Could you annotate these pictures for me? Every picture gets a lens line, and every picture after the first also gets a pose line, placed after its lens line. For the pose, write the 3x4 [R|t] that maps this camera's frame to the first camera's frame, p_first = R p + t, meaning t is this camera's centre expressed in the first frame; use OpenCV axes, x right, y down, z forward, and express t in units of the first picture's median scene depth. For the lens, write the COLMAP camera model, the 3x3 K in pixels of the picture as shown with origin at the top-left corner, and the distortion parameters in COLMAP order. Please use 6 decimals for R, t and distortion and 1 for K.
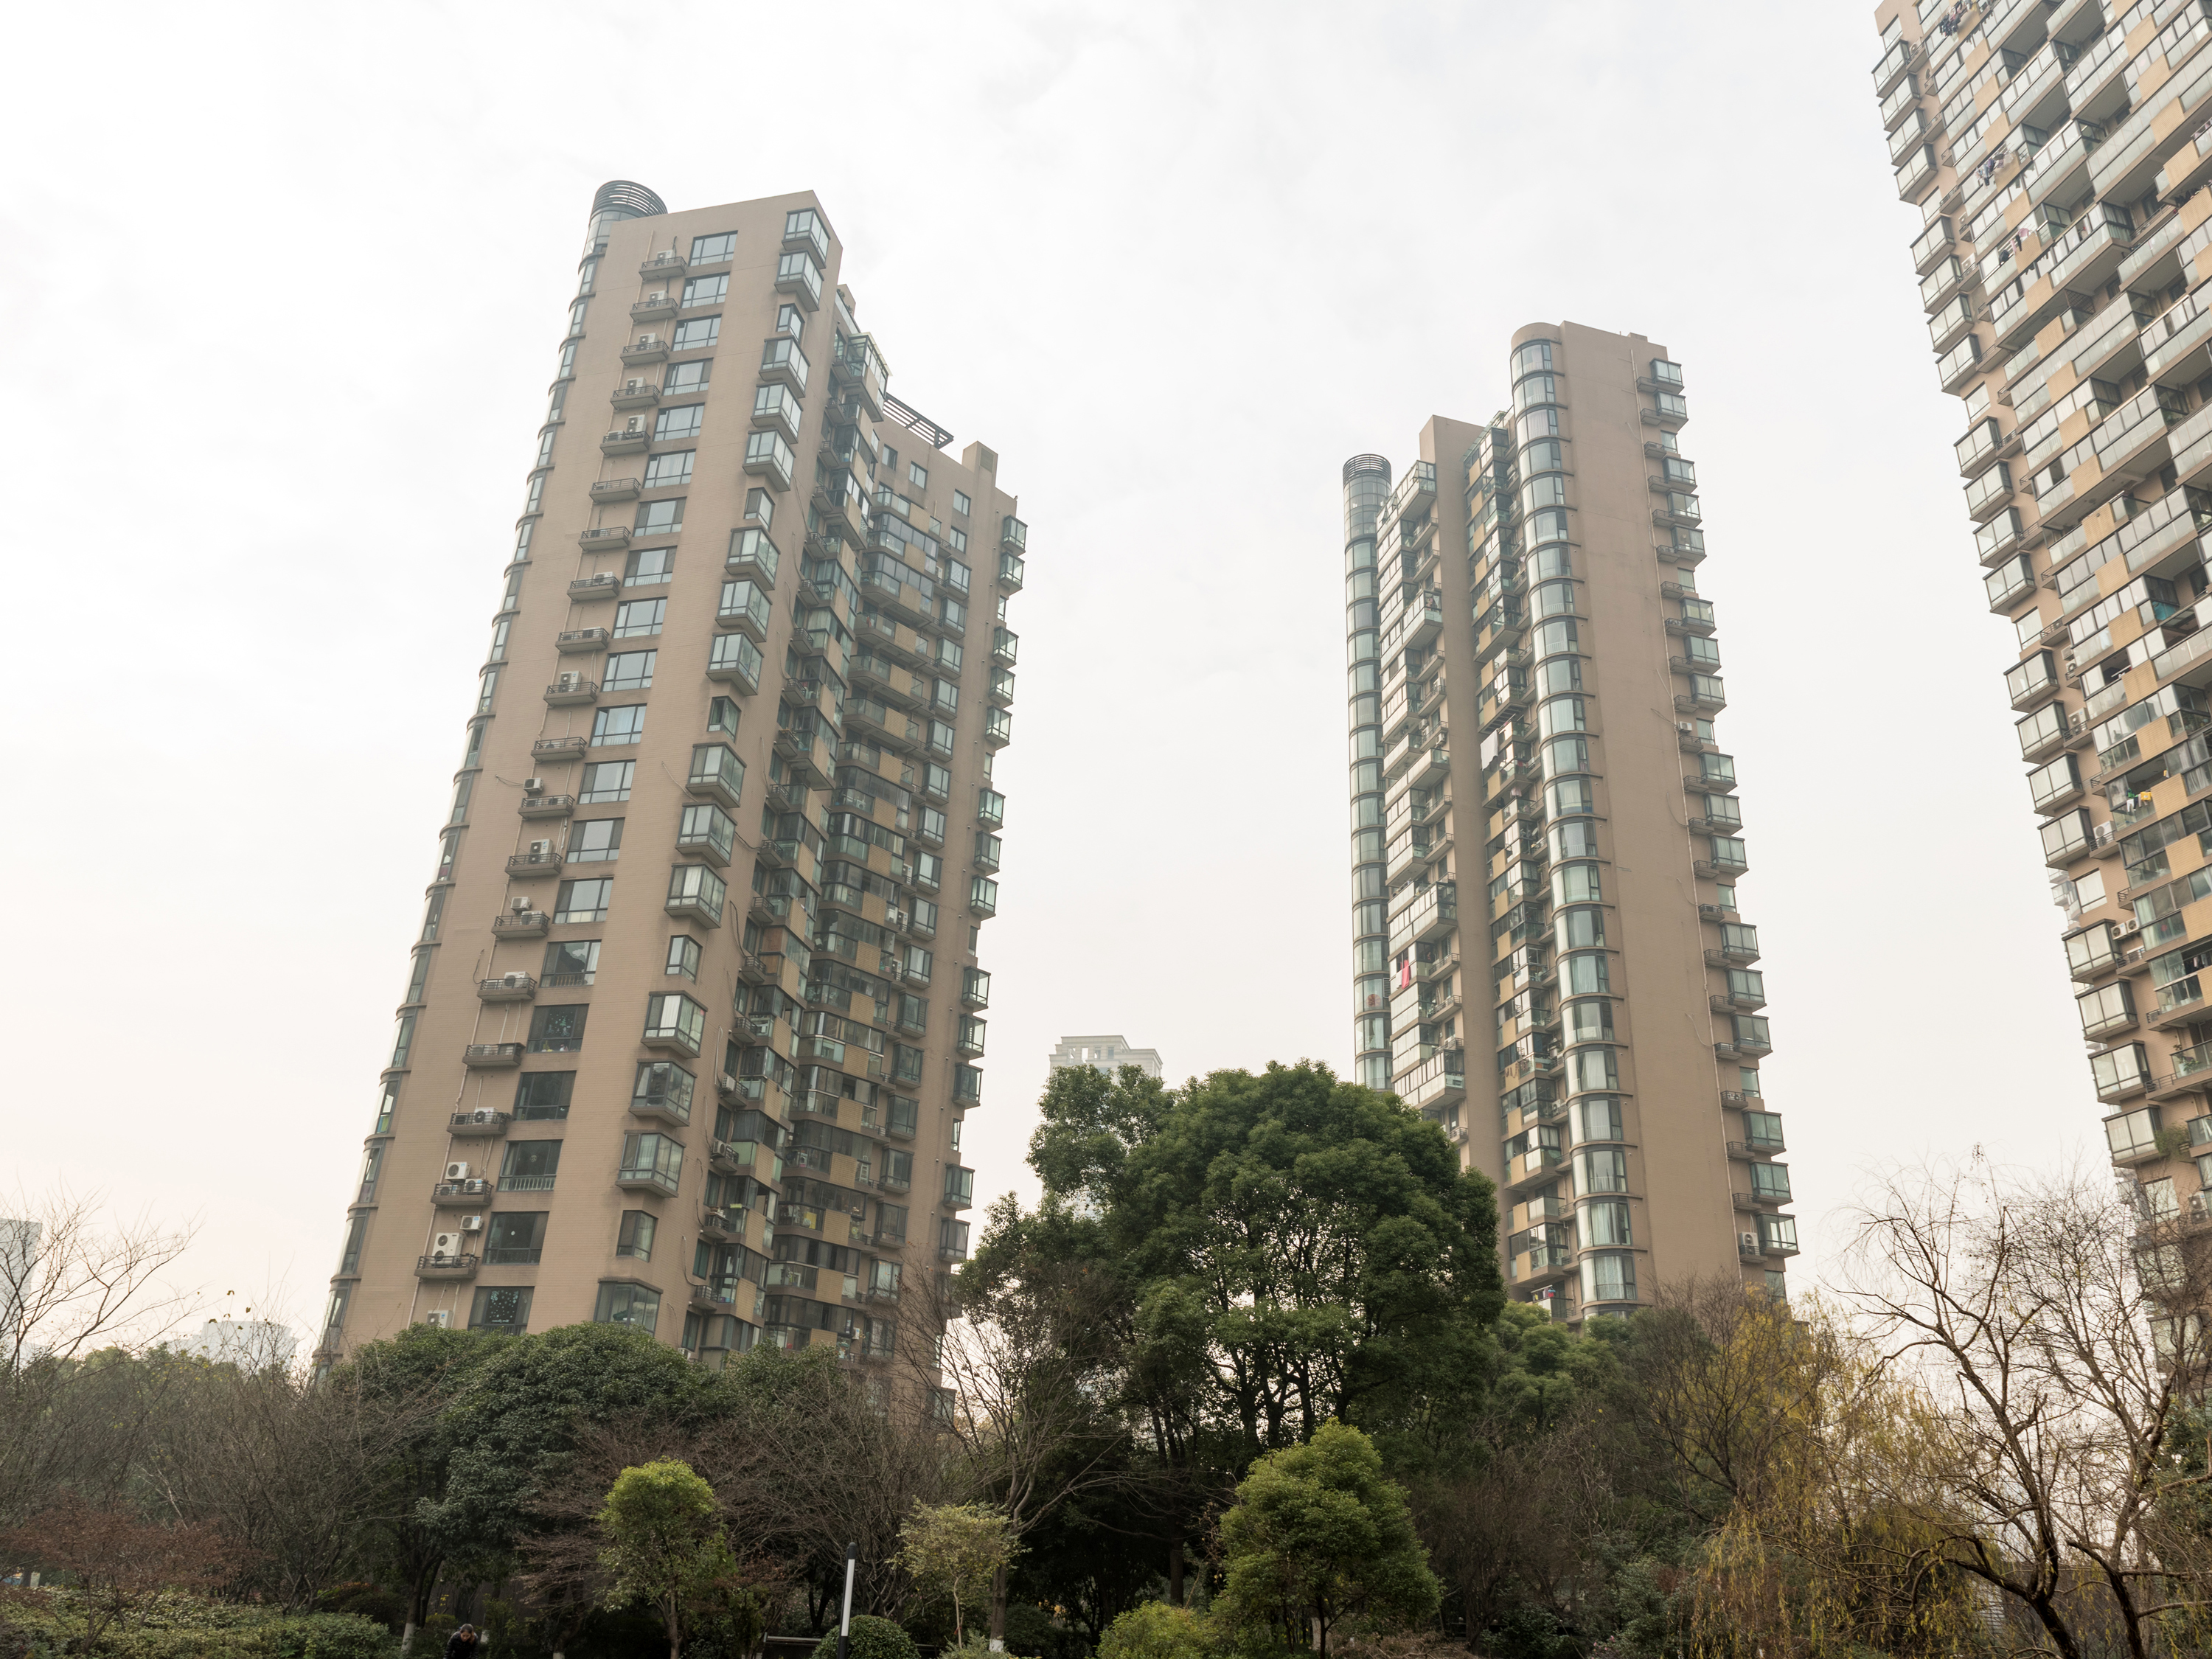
lens RADIAL K [[1665.1, 0, 1108.1], [0, 1665.1, 831.4], [0, 0, 1]] dist [-0.001993, 0.002597]
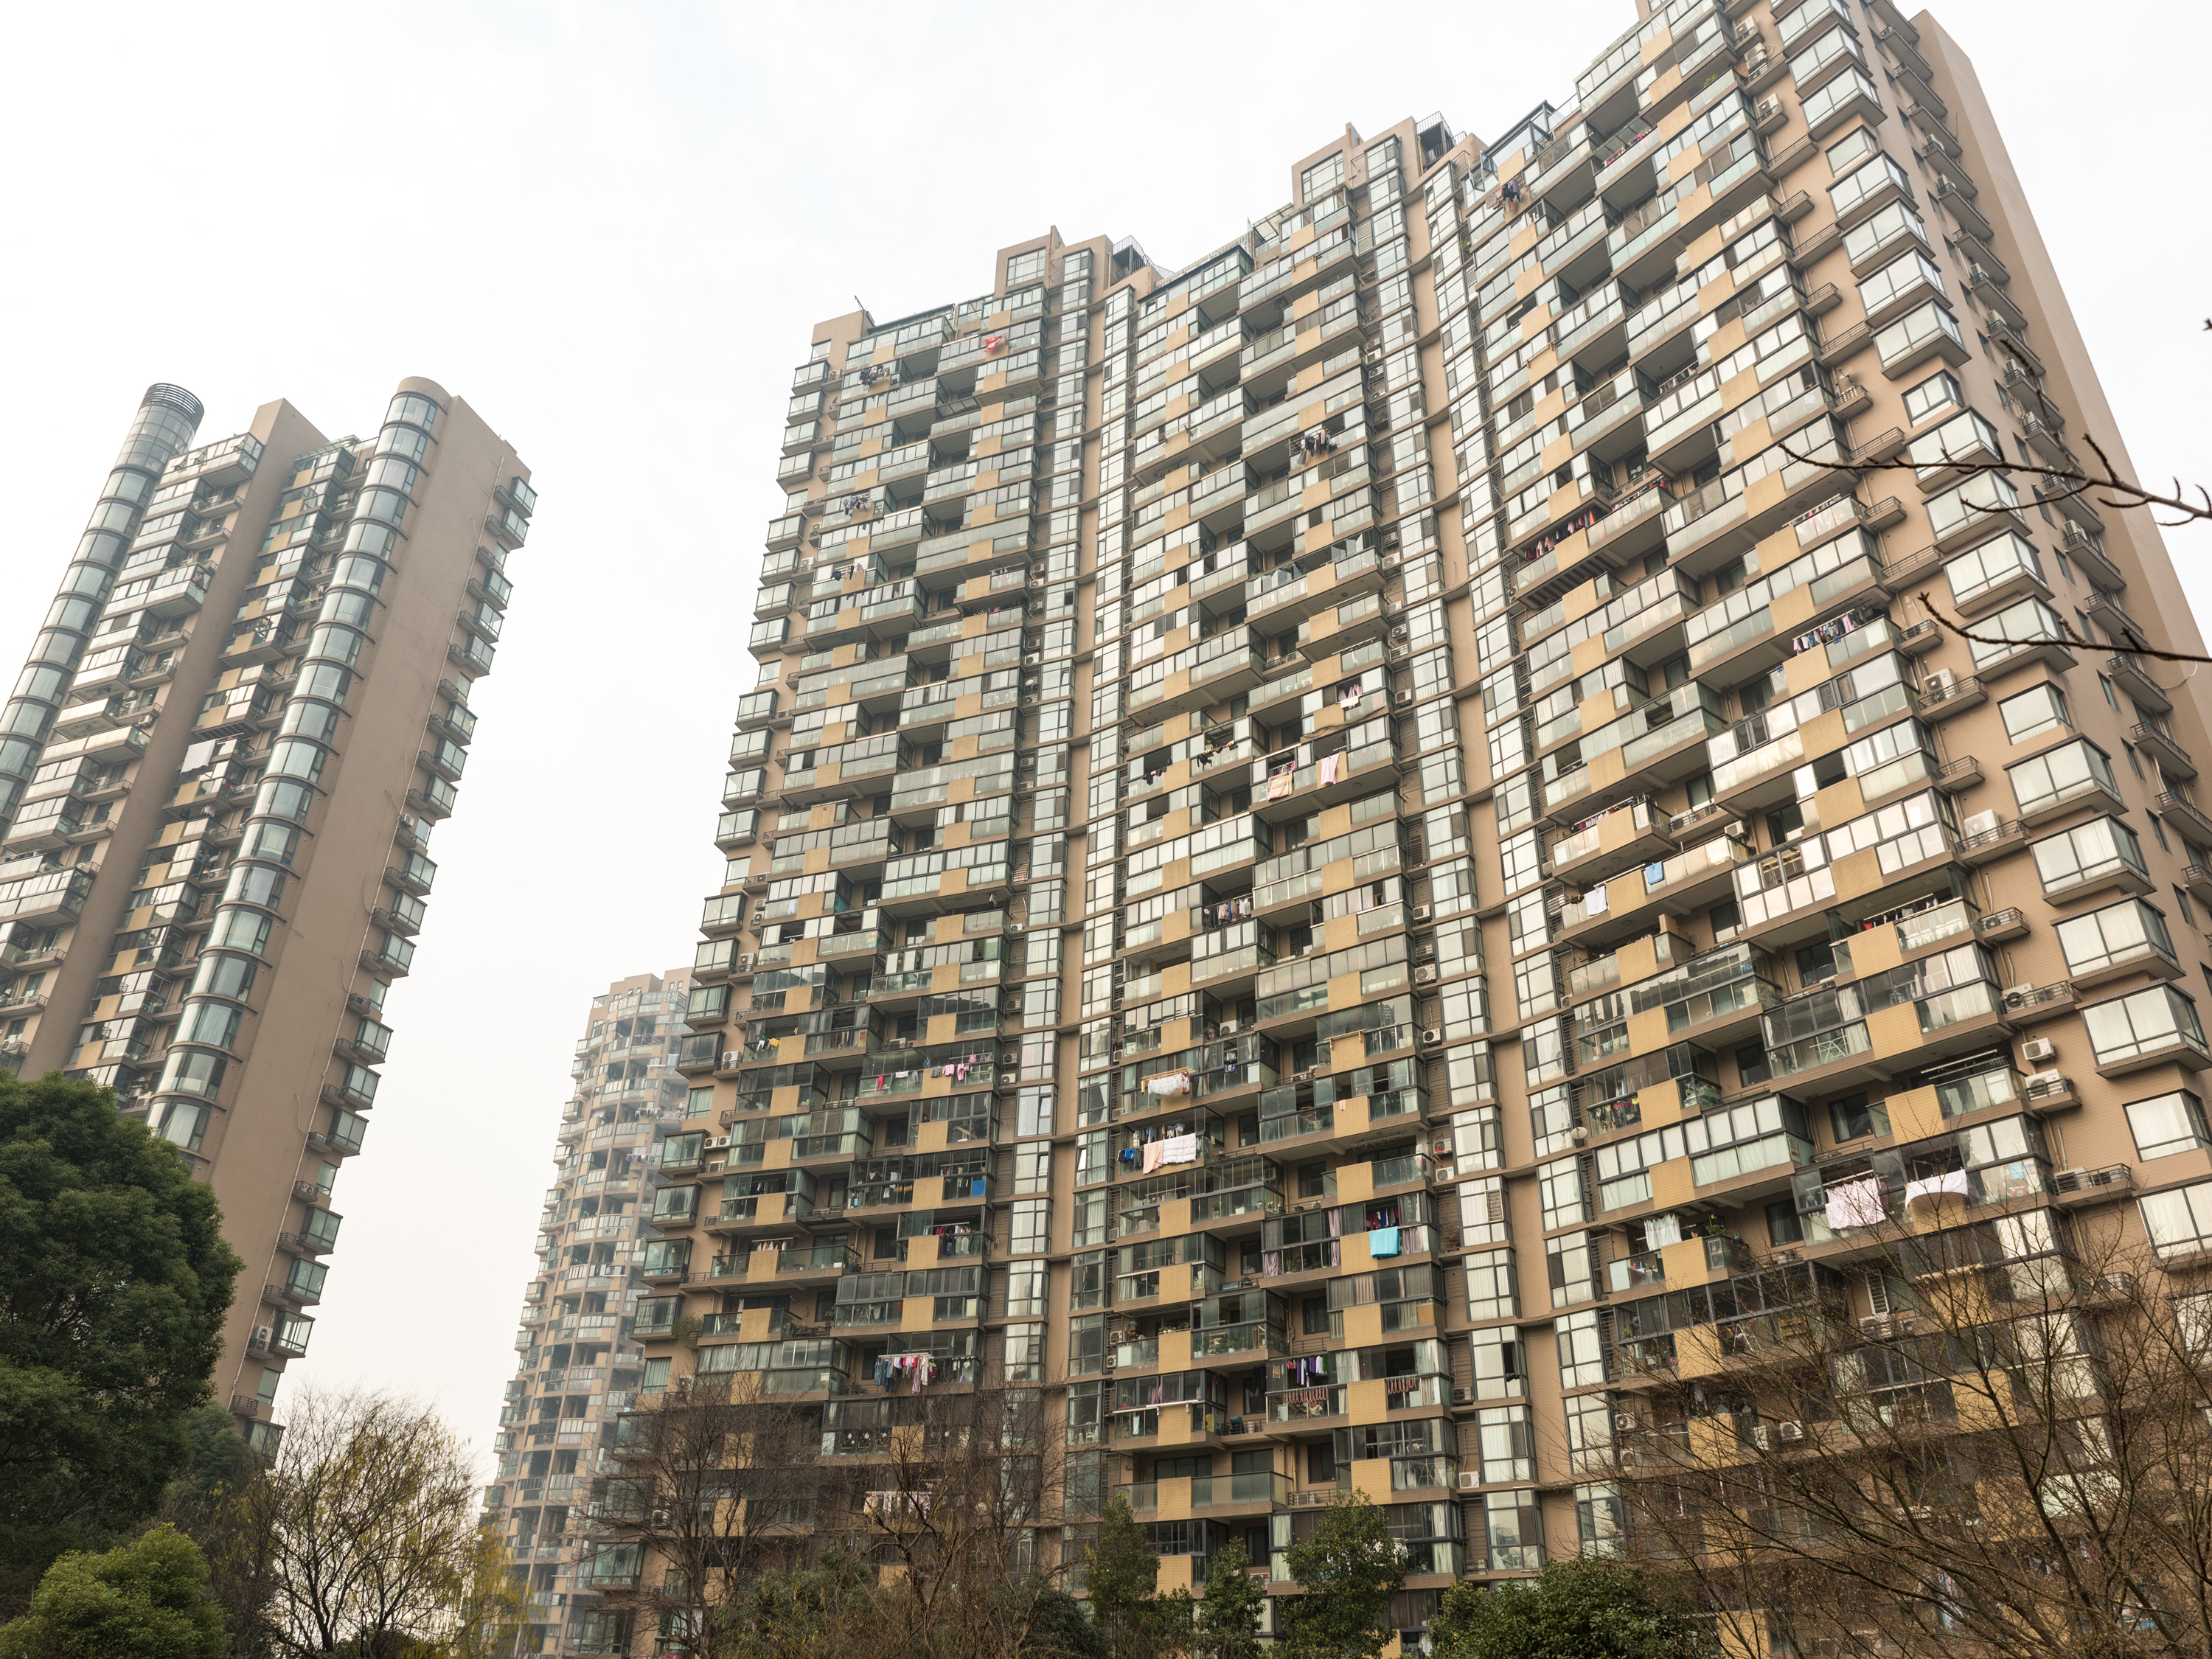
lens RADIAL K [[1665.1, 0, 1033.4], [0, 1665.1, 828.2], [0, 0, 1]] dist [-0.001993, 0.002597]
pose [[0.630353, 0.390074, 0.671191, -0.098190], [-0.354699, 0.913787, -0.197944, 0.007075], [-0.690538, -0.113297, 0.714368, 0.025231]]
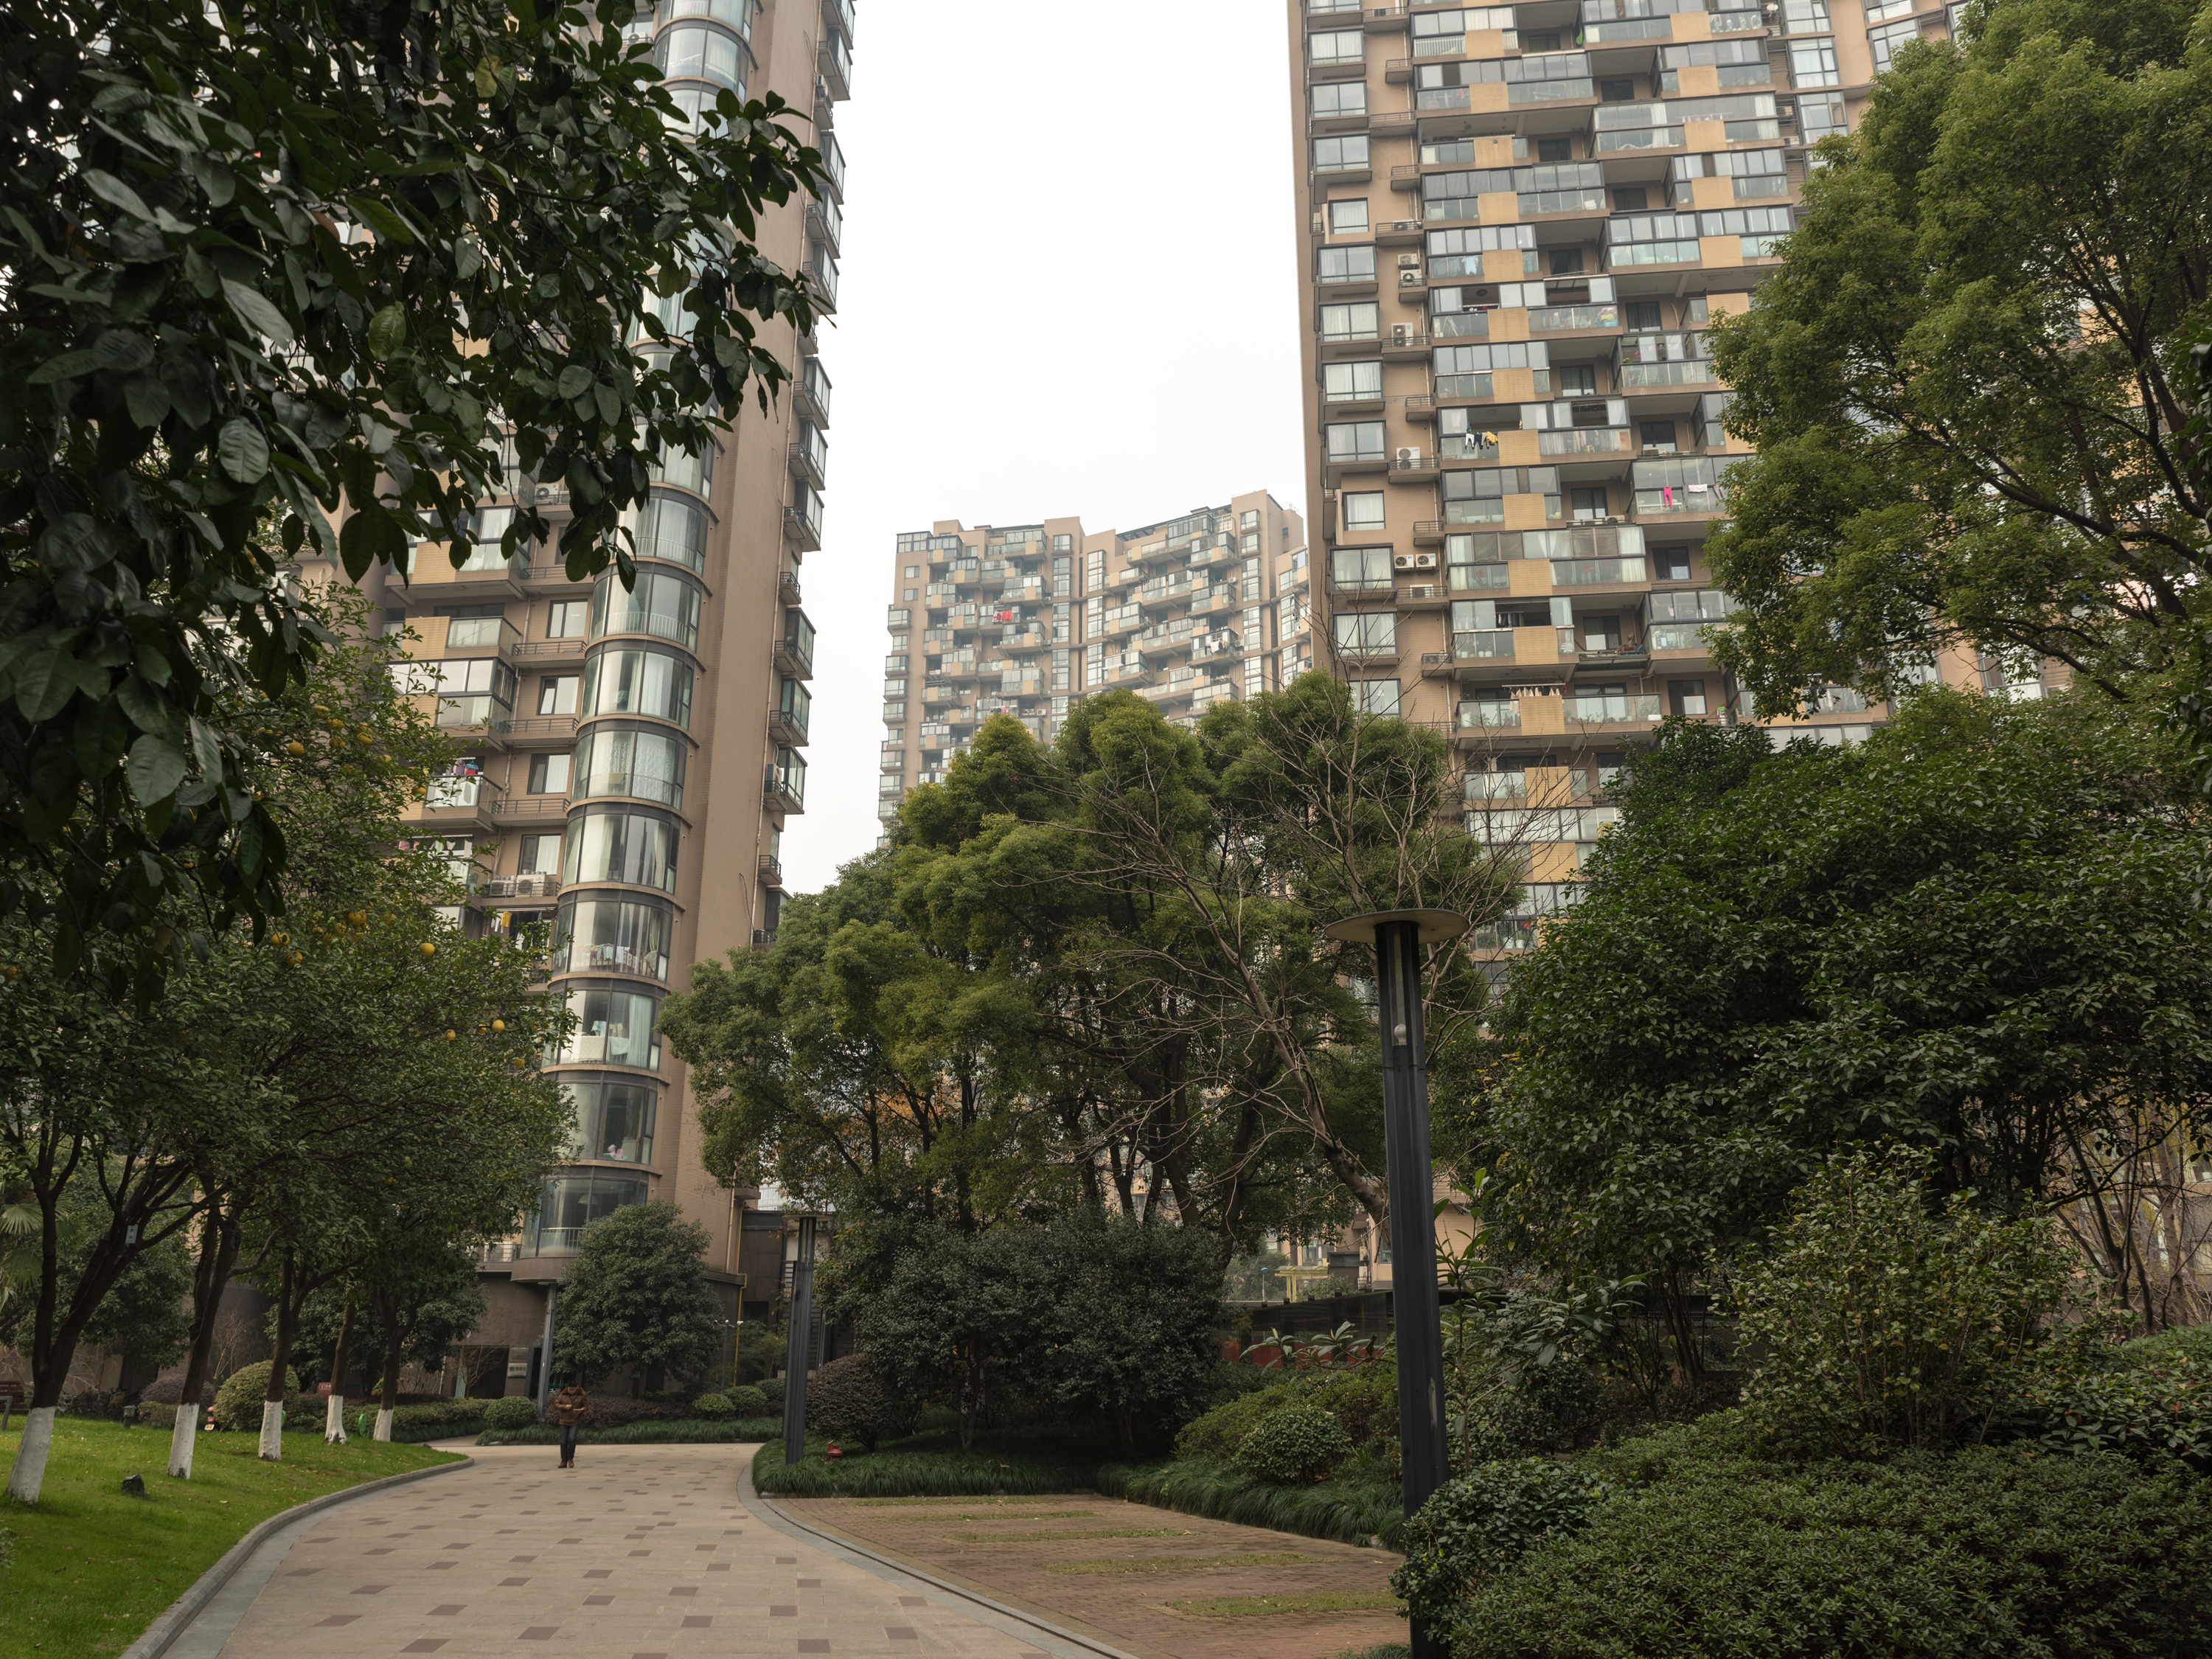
lens RADIAL K [[1665.1, 0, 1104.3], [0, 1665.1, 833.9], [0, 0, 1]] dist [-0.001993, 0.002597]
pose [[0.386768, 0.246817, 0.888534, -0.167431], [-0.390677, 0.916635, -0.084566, 0.265457], [-0.835333, -0.314422, 0.450951, 0.551114]]
